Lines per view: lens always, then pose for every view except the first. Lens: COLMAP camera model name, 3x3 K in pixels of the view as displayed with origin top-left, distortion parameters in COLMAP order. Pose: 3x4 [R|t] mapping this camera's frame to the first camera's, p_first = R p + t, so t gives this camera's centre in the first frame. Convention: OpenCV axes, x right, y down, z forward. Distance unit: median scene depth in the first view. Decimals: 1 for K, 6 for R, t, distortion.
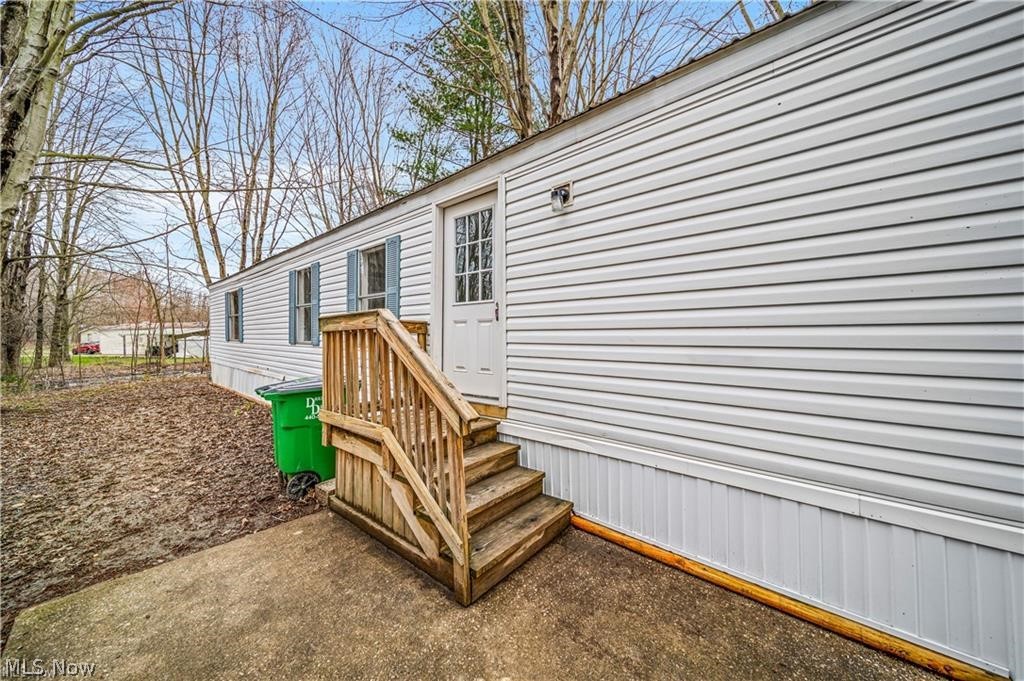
lens RADIAL K [[372.8, 0, 536.6], [0, 372.8, 328.1], [0, 0, 1]] dist [-0.002300, -0.000510]
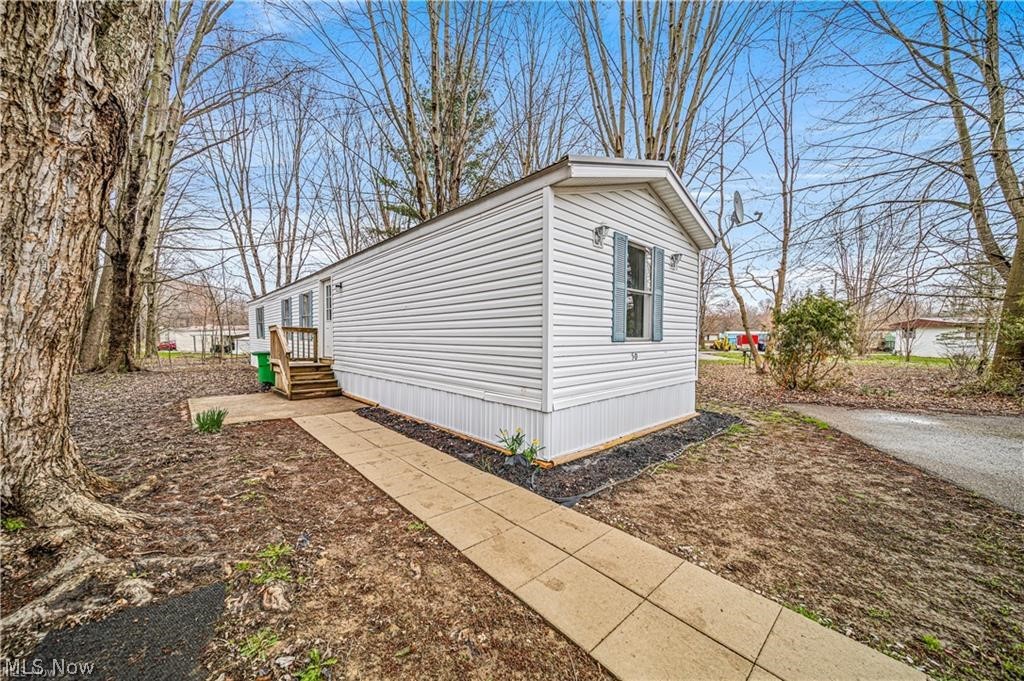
lens RADIAL K [[372.8, 0, 526.0], [0, 372.8, 356.7], [0, 0, 1]] dist [-0.002300, -0.000510]
pose [[0.994292, 0.020071, -0.104792, 0.188352], [-0.013916, 0.998153, 0.059139, 0.001009], [0.105786, -0.057343, 0.992734, -0.183797]]
